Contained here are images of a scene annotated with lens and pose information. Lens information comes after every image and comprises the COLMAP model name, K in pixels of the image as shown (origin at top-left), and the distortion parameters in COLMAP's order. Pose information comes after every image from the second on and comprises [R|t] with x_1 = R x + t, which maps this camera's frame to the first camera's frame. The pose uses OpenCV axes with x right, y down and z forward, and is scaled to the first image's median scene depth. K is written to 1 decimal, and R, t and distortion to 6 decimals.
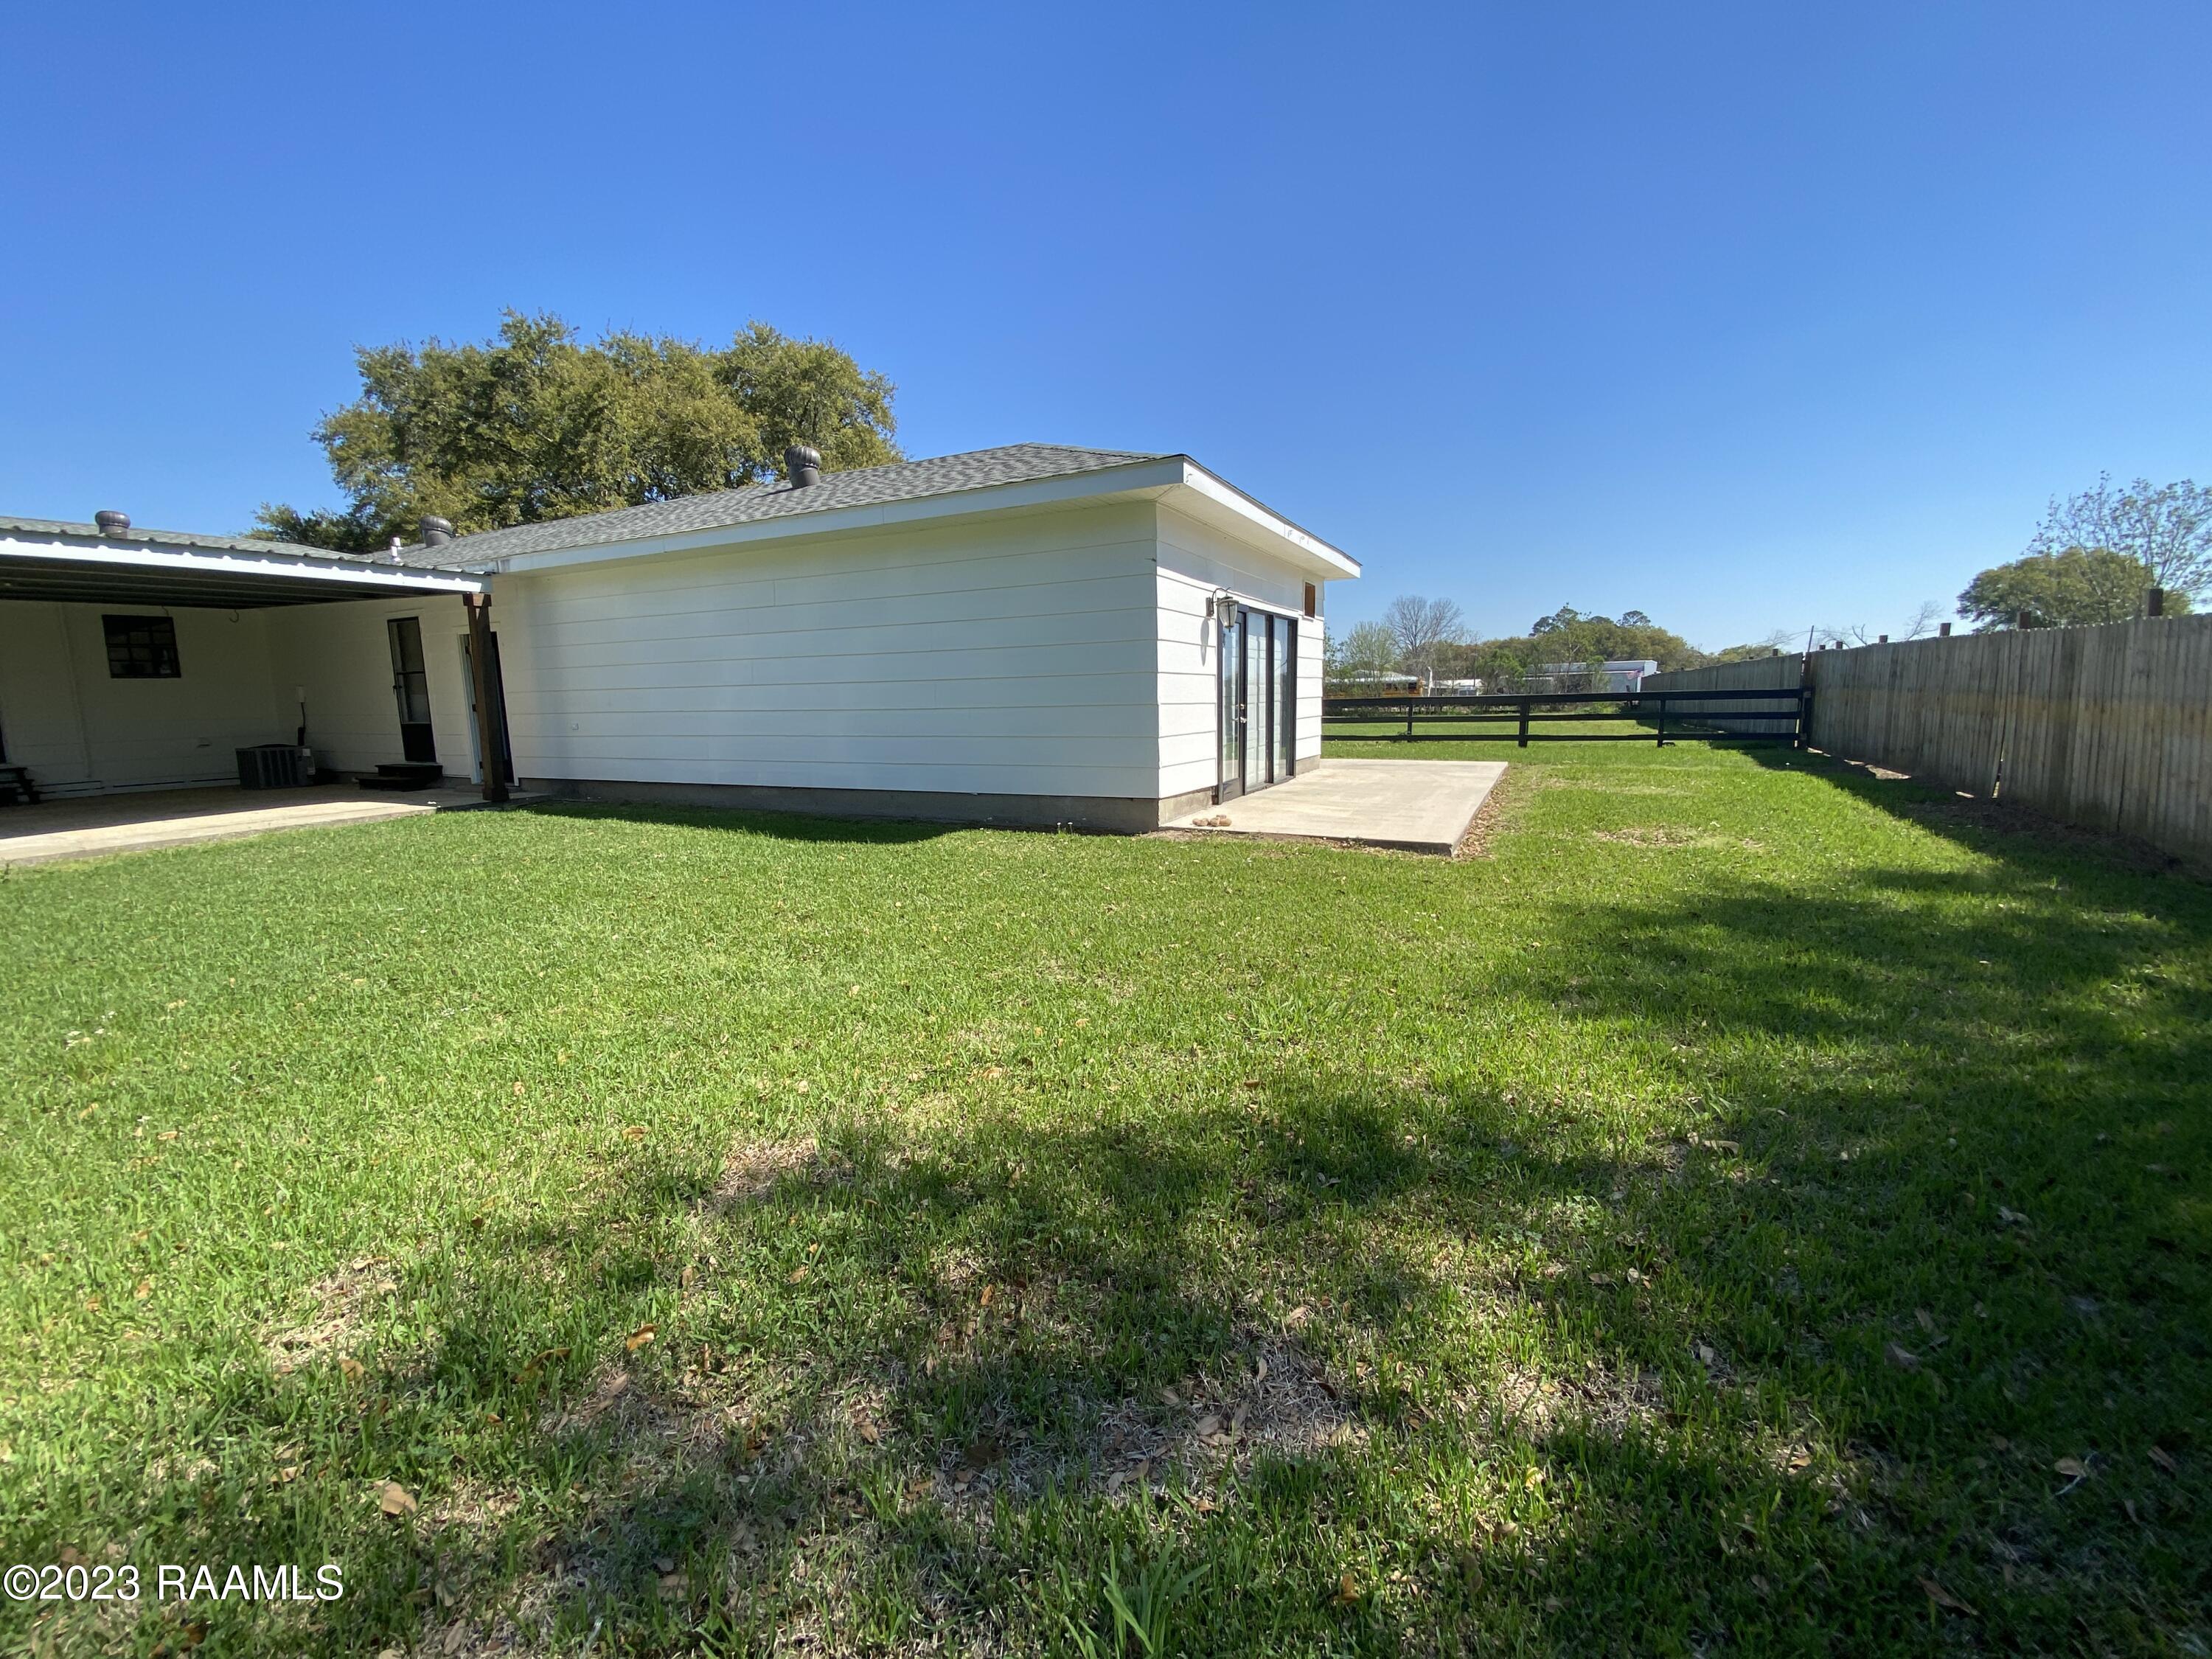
lens RADIAL K [[895.4, 0, 1105.0], [0, 895.4, 828.6], [0, 0, 1]] dist [0.012496, -0.014635]
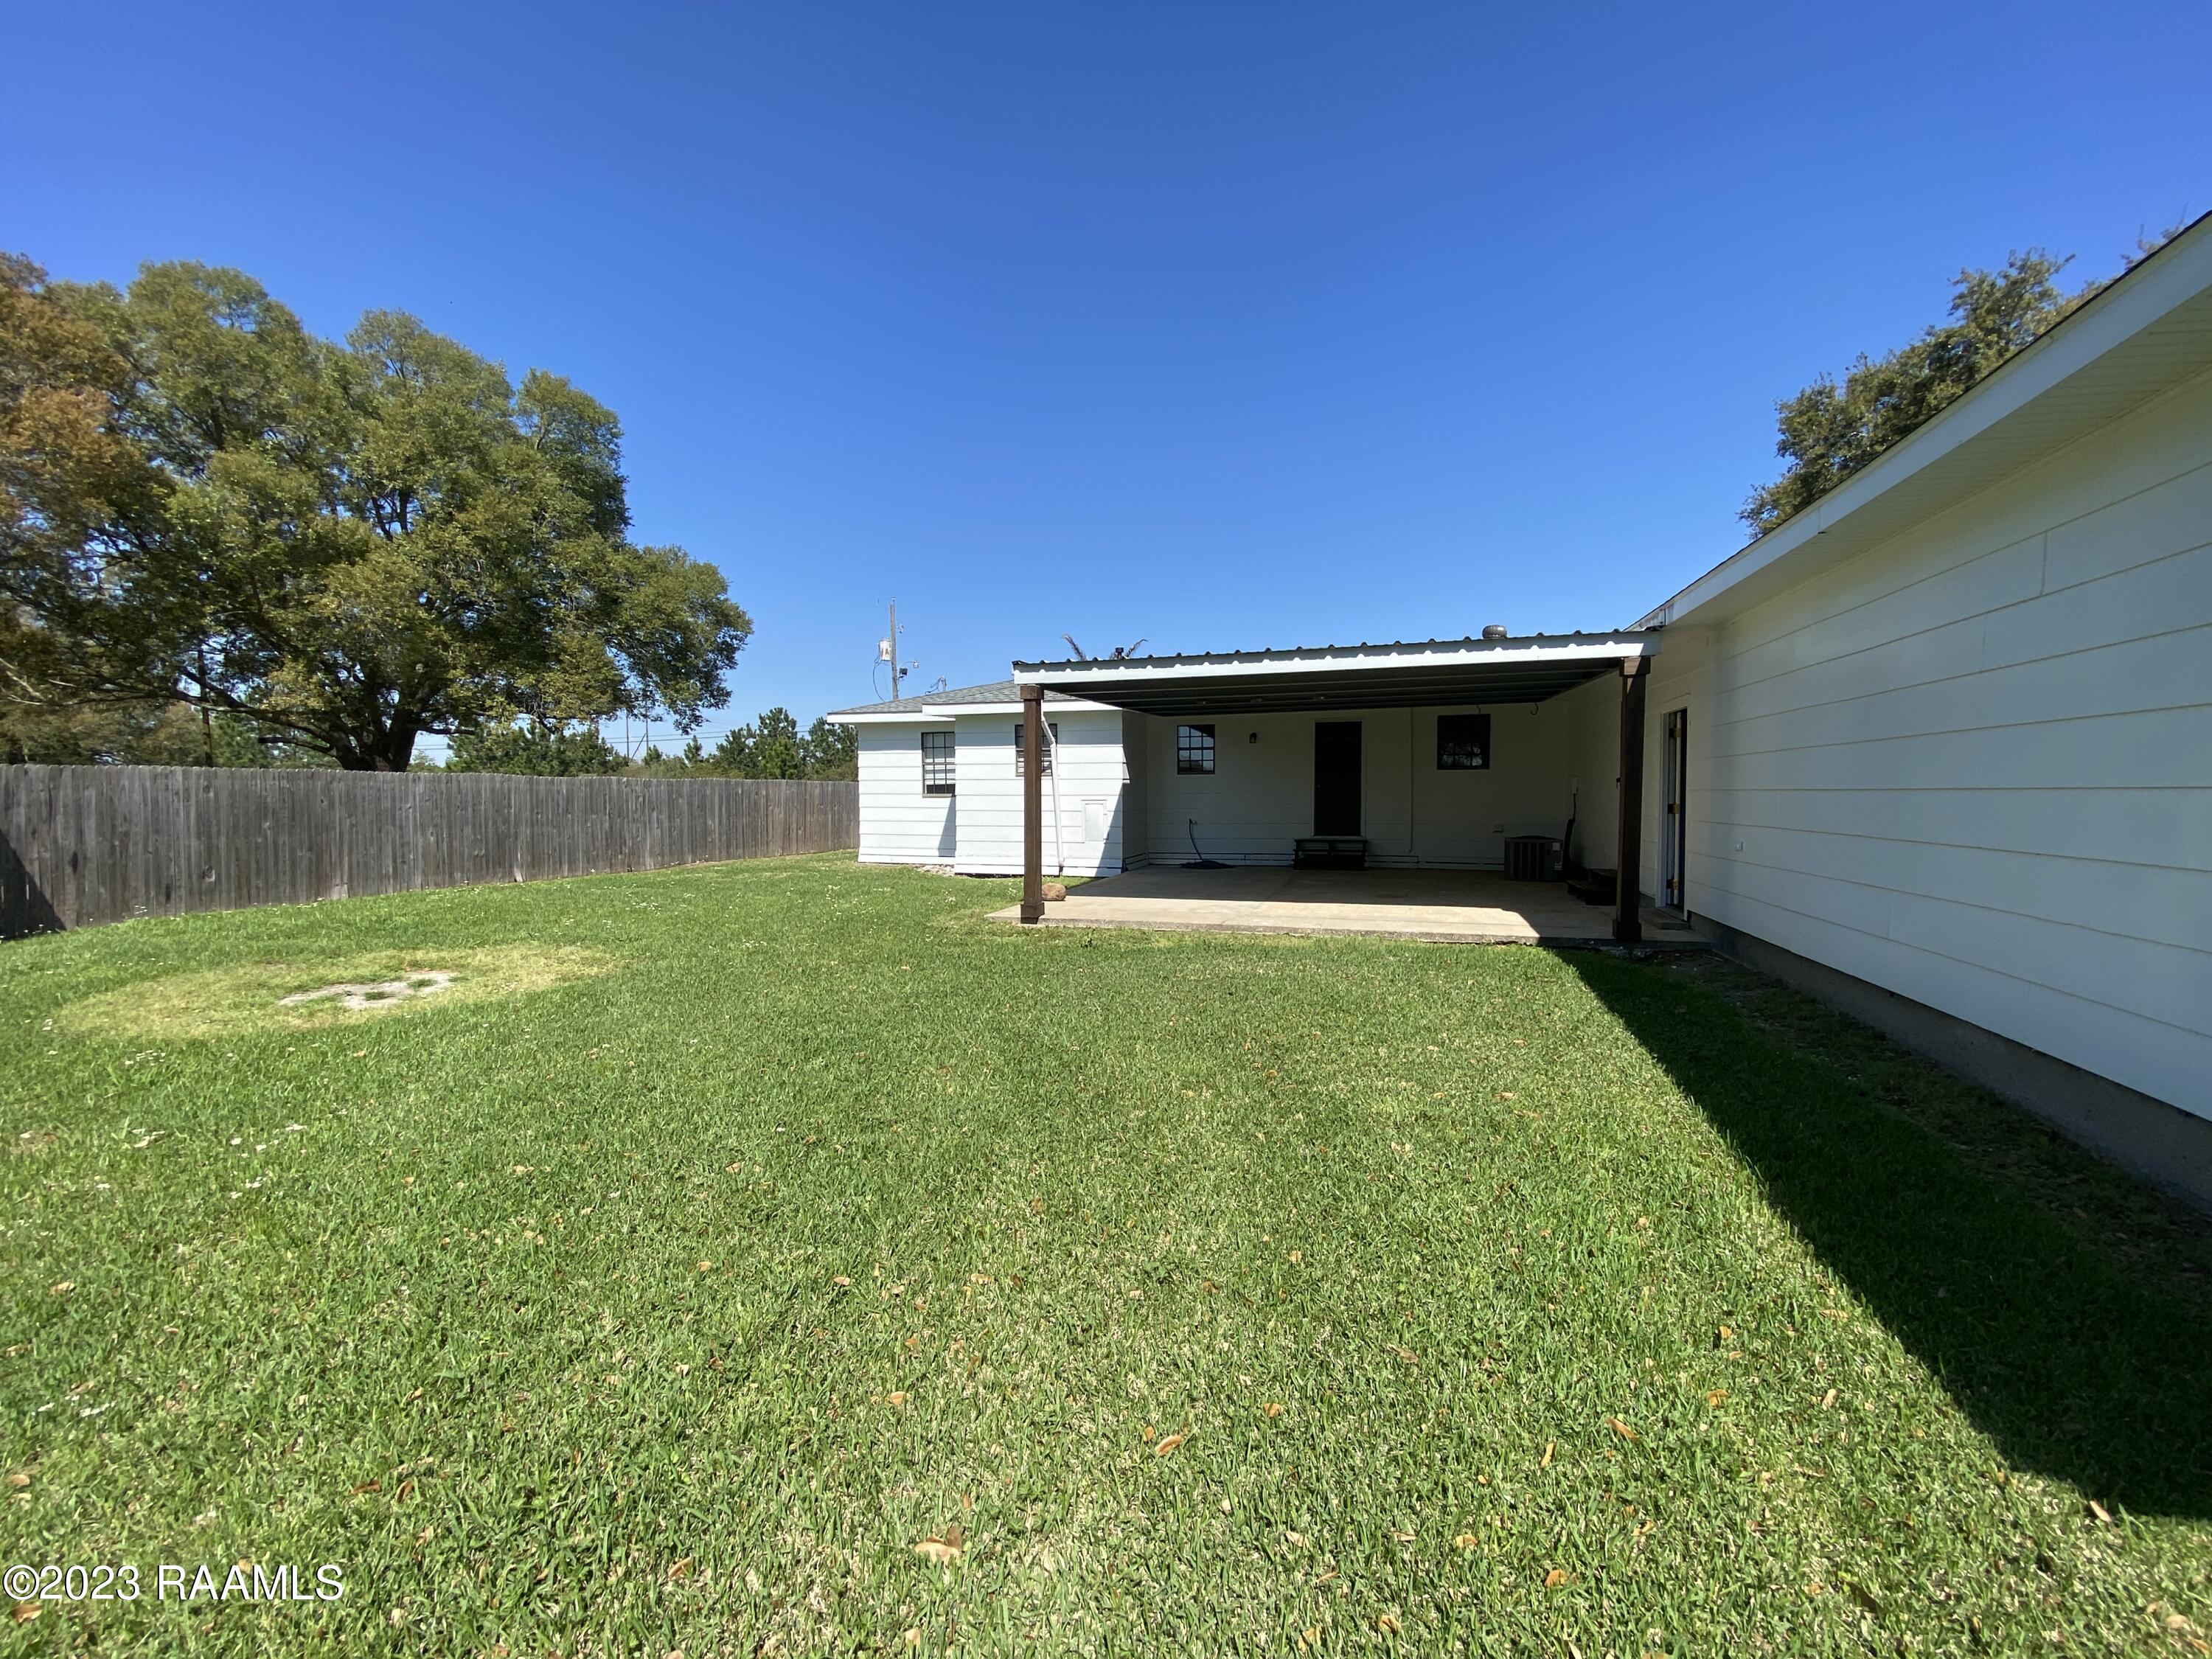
lens RADIAL K [[895.4, 0, 1103.4], [0, 895.4, 823.6], [0, 0, 1]] dist [0.012496, -0.014635]
pose [[0.175620, 0.052808, -0.983041, -0.049395], [-0.134039, 0.990544, 0.029265, -0.073586], [0.975290, 0.126626, 0.181038, 0.363103]]
